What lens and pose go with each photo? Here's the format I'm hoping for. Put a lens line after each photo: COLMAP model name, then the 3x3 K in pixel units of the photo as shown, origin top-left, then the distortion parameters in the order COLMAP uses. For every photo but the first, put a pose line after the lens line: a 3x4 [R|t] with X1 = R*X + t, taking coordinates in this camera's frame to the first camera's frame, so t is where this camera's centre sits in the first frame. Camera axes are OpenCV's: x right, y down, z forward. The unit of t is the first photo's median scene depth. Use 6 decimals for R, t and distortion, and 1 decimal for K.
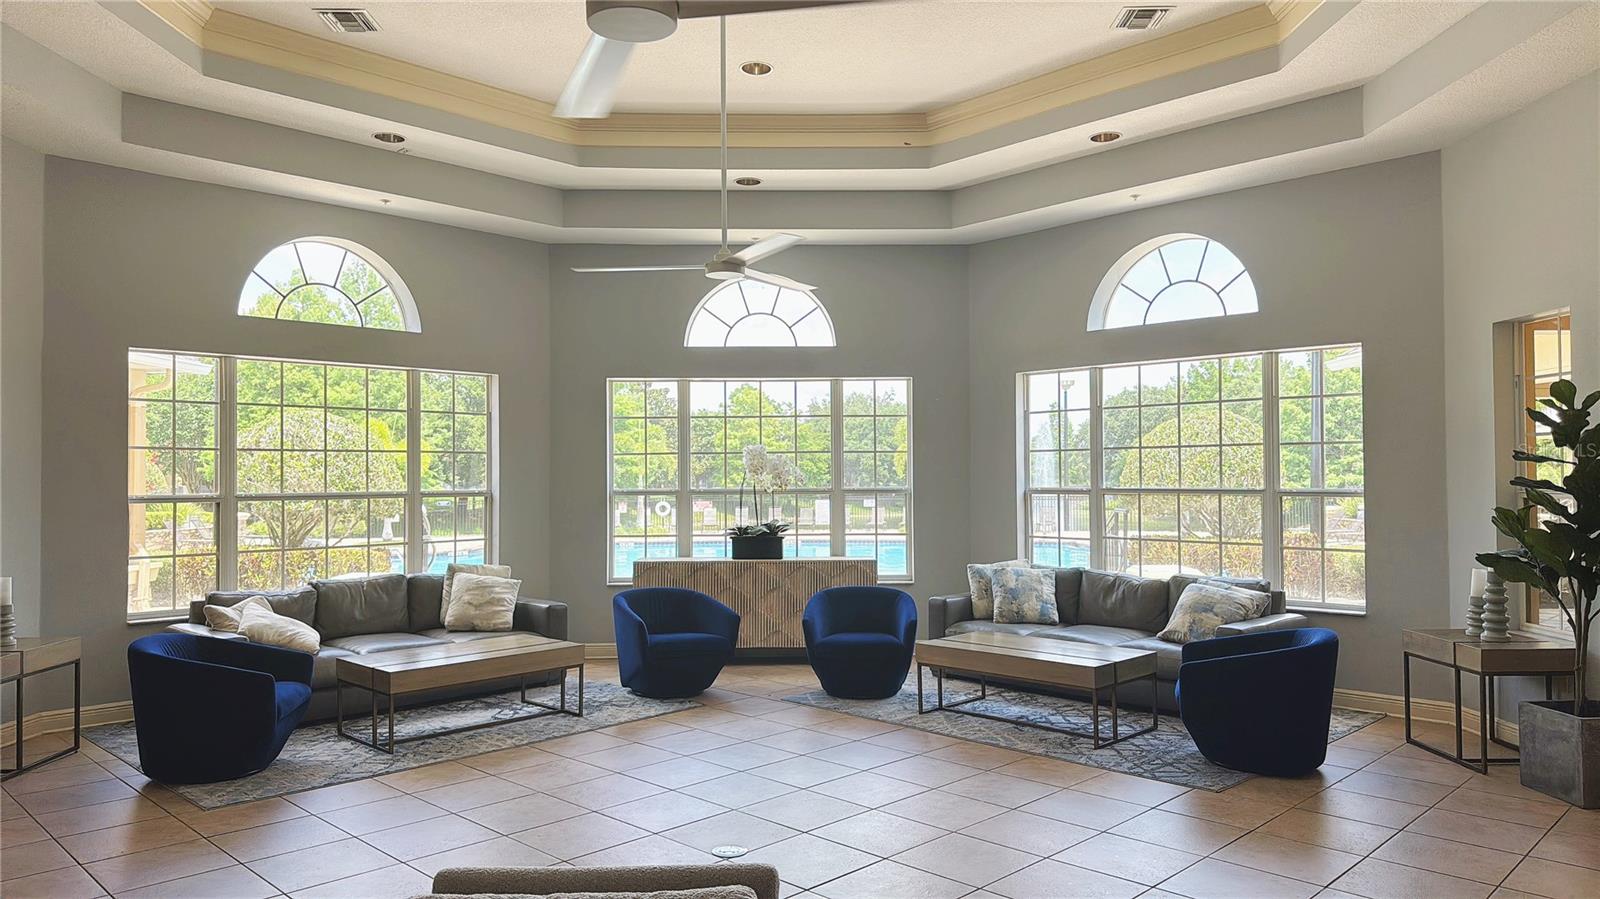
lens RADIAL K [[1085.9, 0, 800.0], [0, 1085.9, 449.5], [0, 0, 1]] dist [-0.003320, -0.002410]
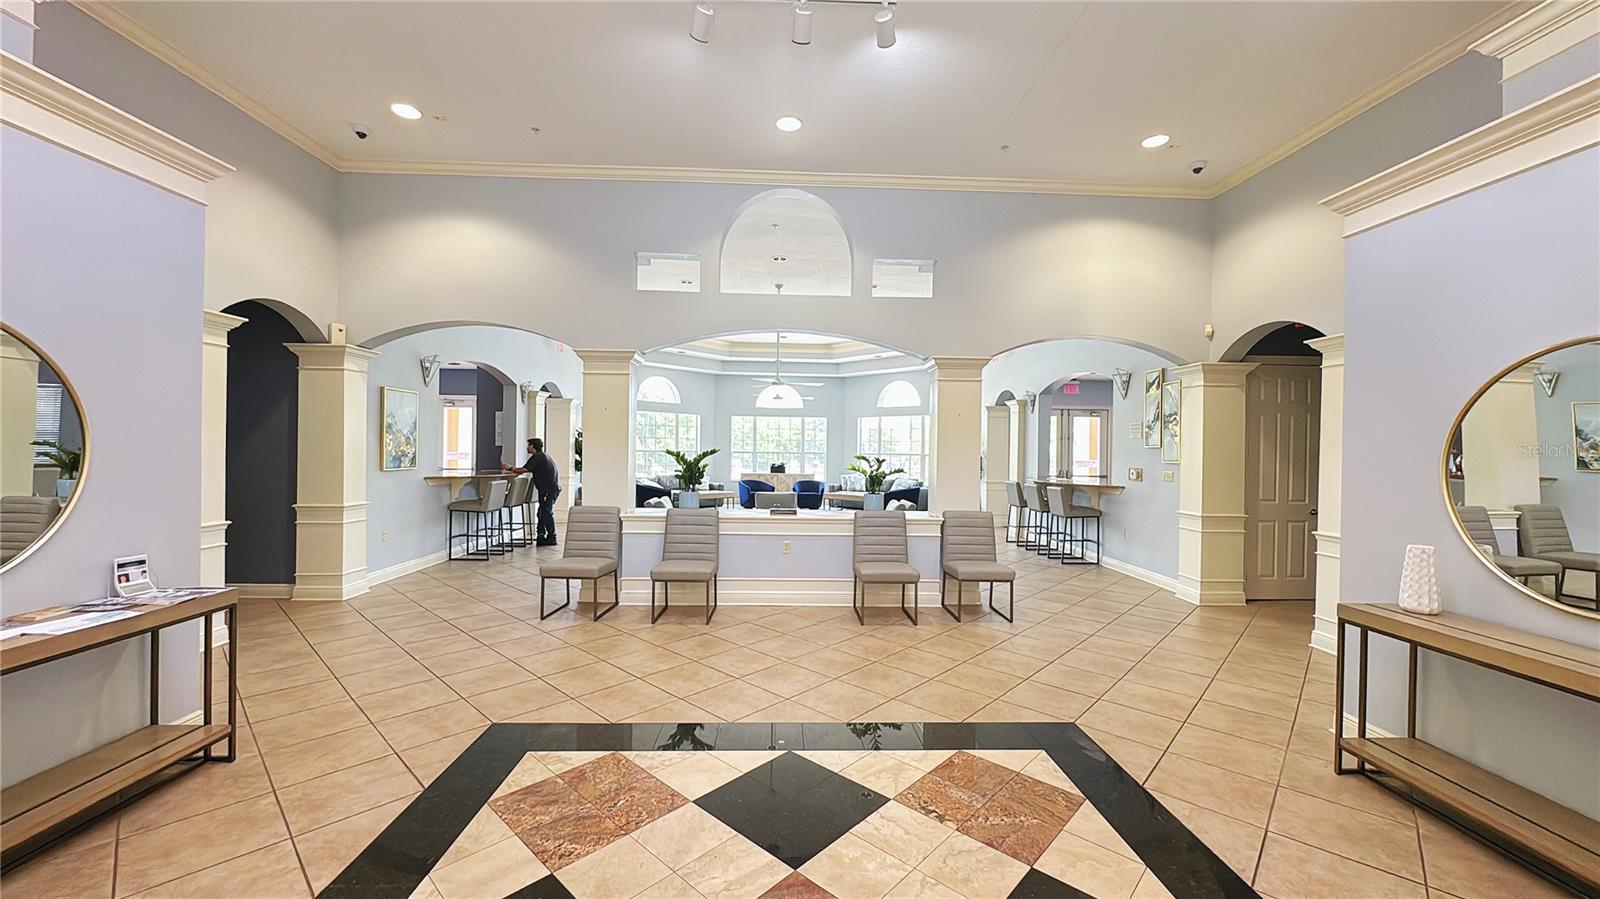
lens RADIAL K [[603.2, 0, 800.0], [0, 603.2, 449.5], [0, 0, 1]] dist [-0.001784, -0.000157]
pose [[0.999143, 0.020311, 0.036076, -0.040207], [-0.020974, 0.999616, 0.018087, -0.004084], [-0.035695, -0.018828, 0.999185, -0.828080]]
